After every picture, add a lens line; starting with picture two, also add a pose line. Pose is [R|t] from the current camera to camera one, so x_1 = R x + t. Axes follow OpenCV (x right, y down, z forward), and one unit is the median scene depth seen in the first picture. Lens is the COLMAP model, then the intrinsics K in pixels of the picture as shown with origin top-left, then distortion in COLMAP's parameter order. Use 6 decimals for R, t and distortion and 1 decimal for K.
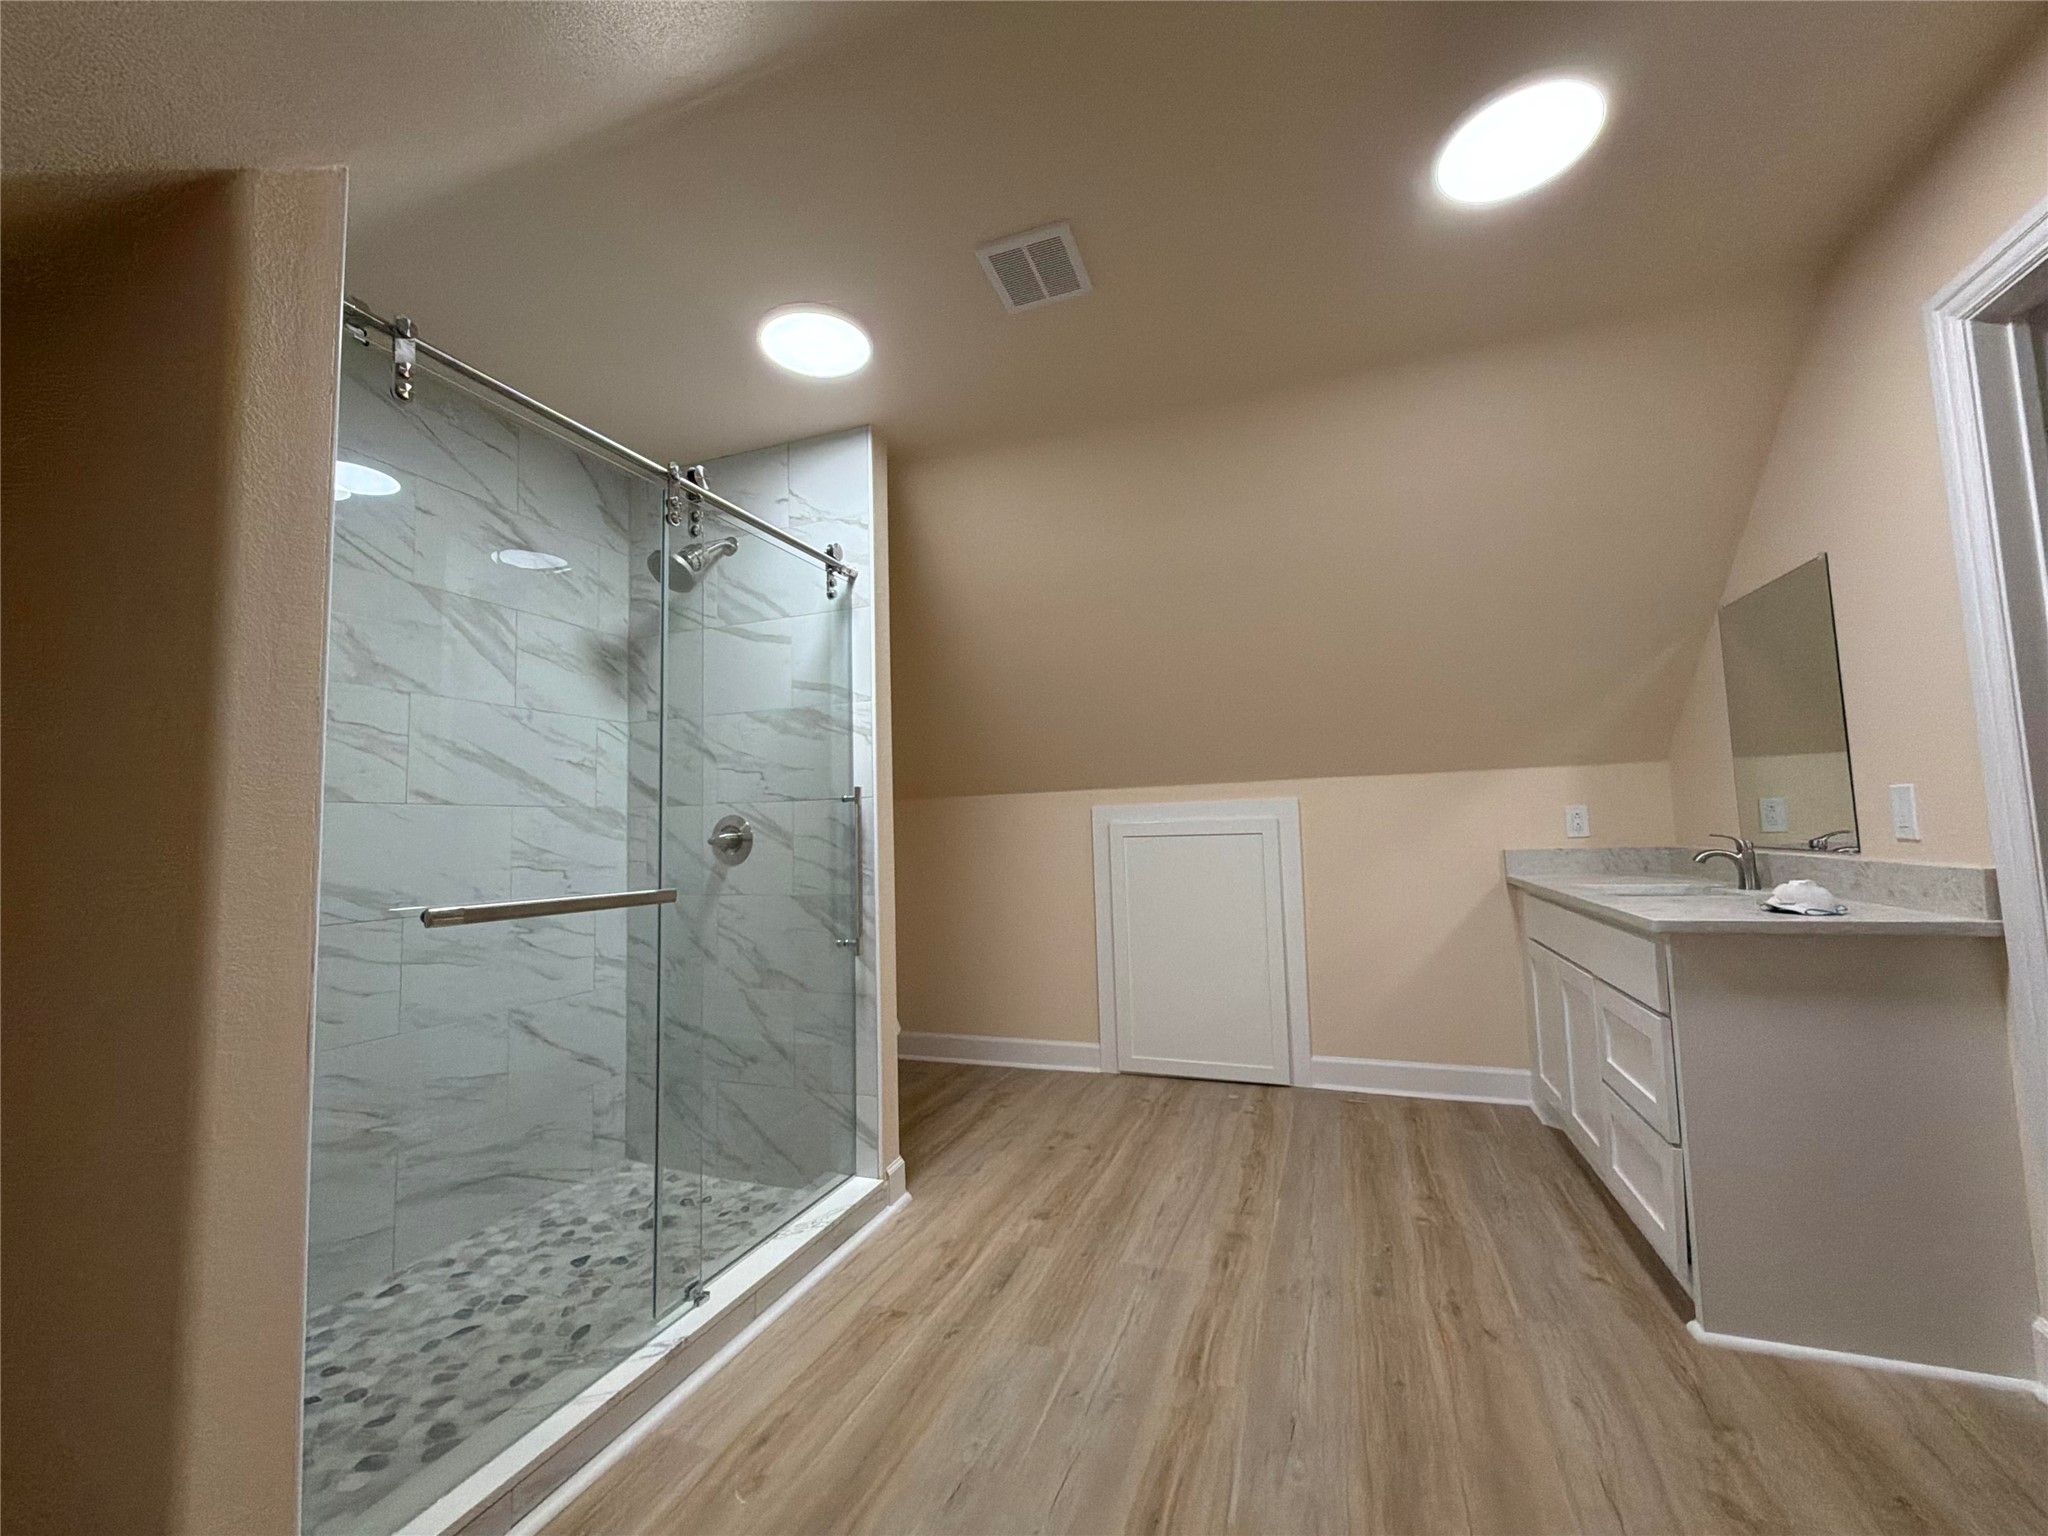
lens RADIAL K [[818.4, 0, 1021.7], [0, 818.4, 770.1], [0, 0, 1]] dist [0.000364, 0.000047]
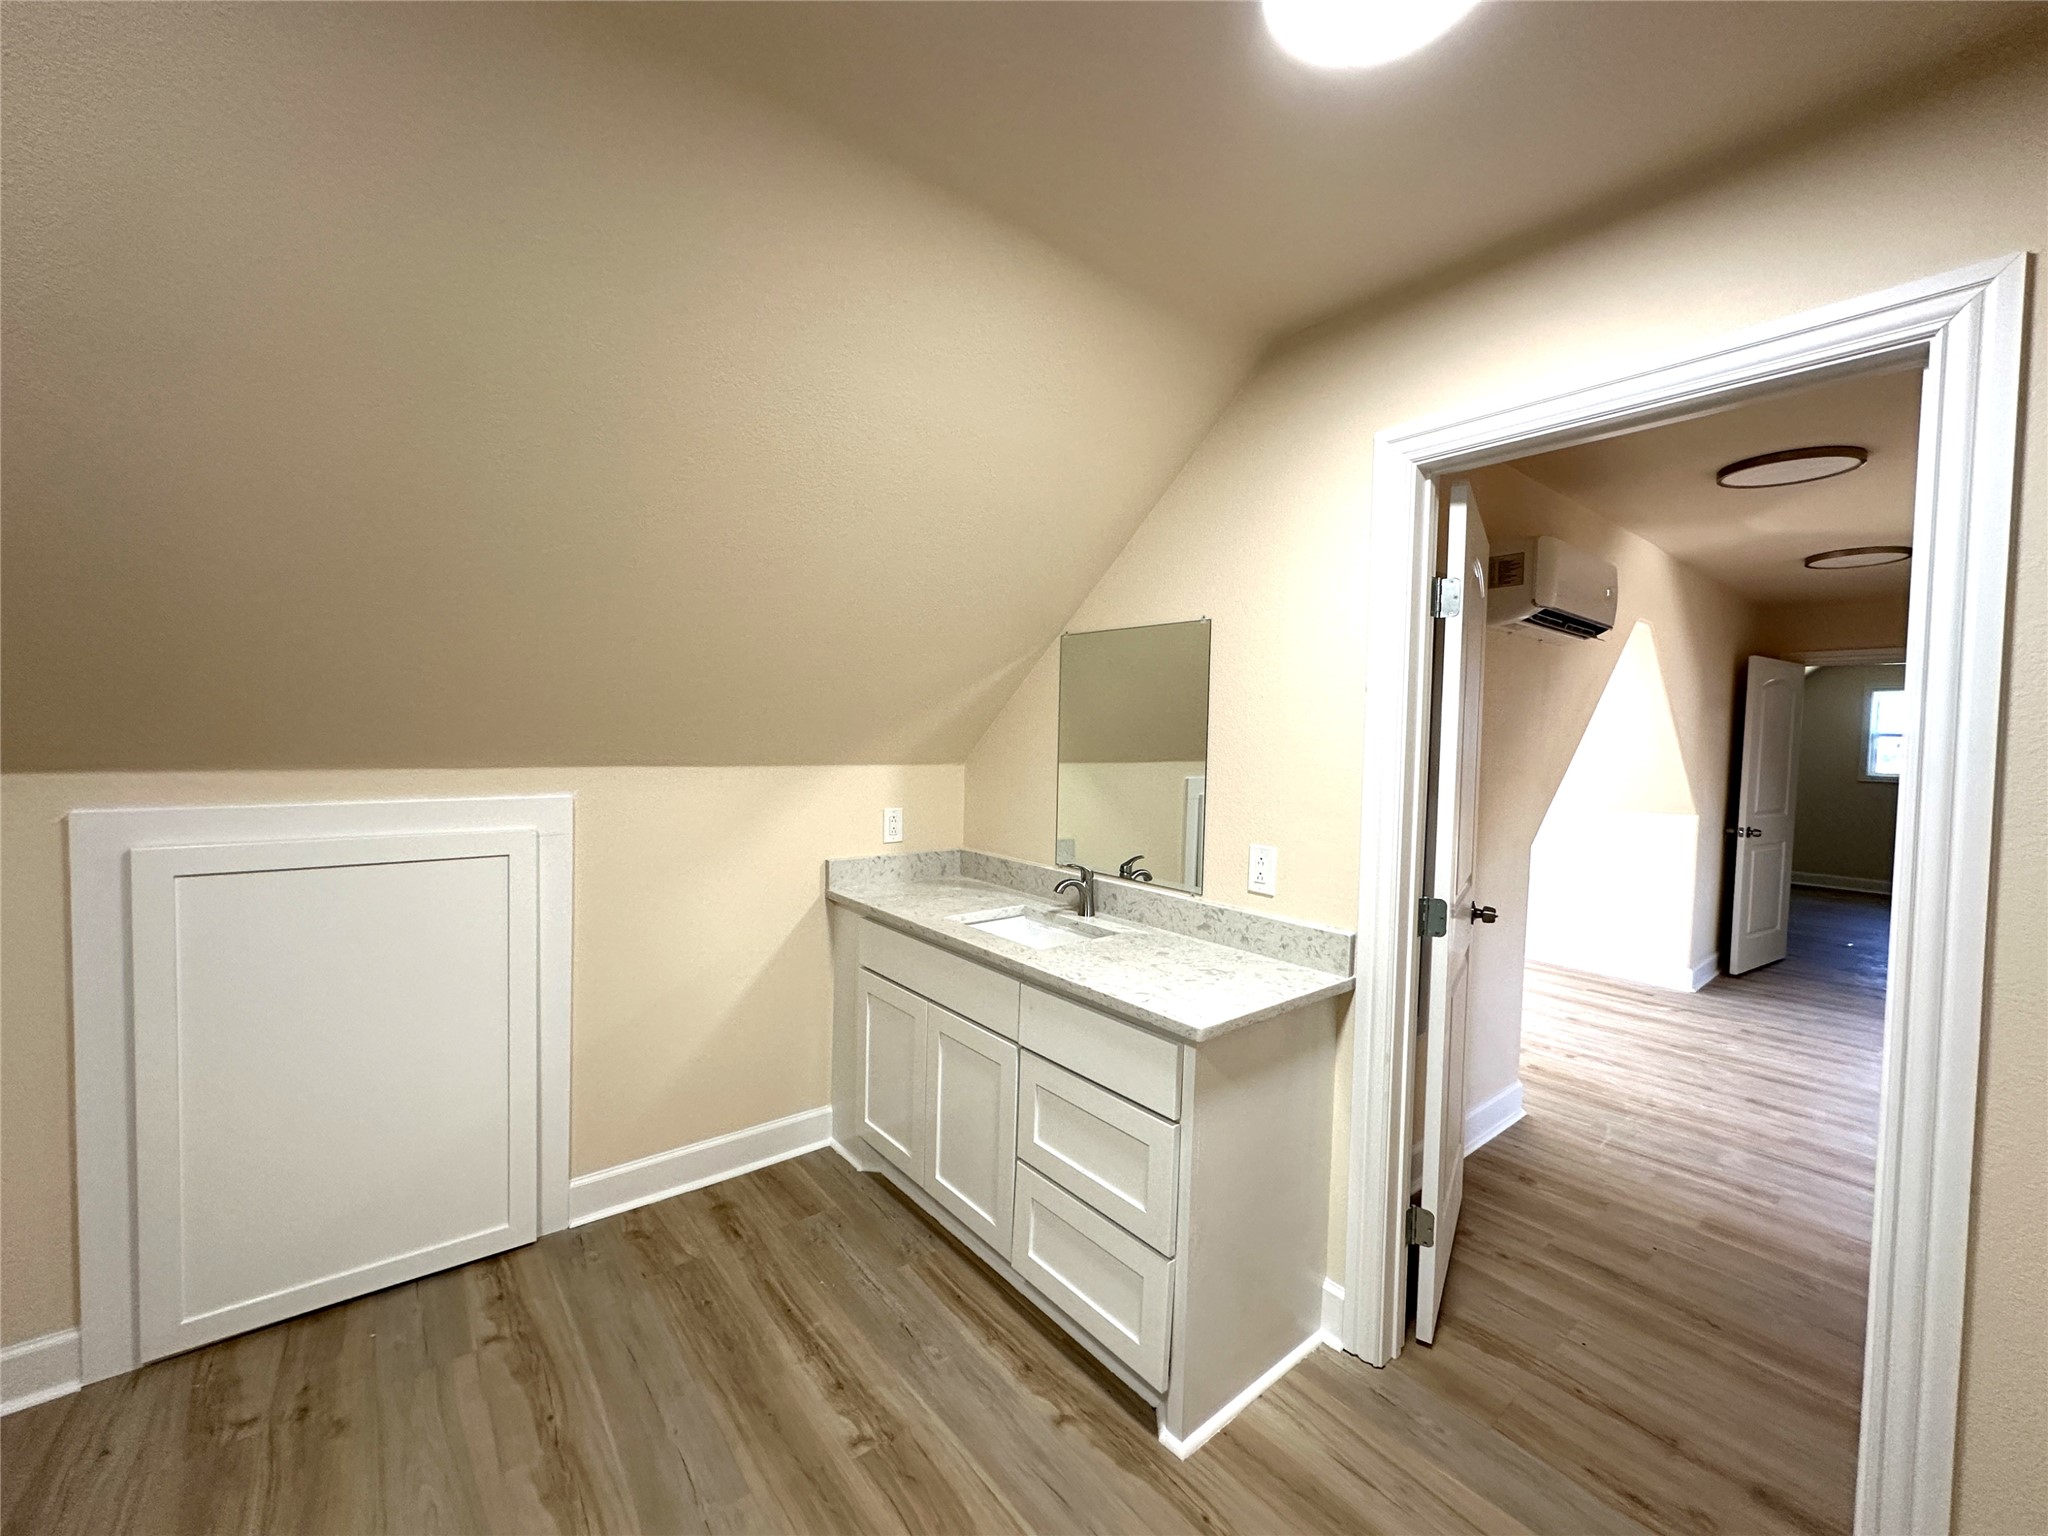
lens RADIAL K [[807.8, 0, 1030.3], [0, 807.8, 773.1], [0, 0, 1]] dist [-0.008136, -0.000171]
pose [[0.490597, 0.004116, 0.871377, -0.040446], [-0.110433, 0.992220, 0.057488, -0.070487], [-0.864361, -0.124432, 0.487235, 0.471903]]
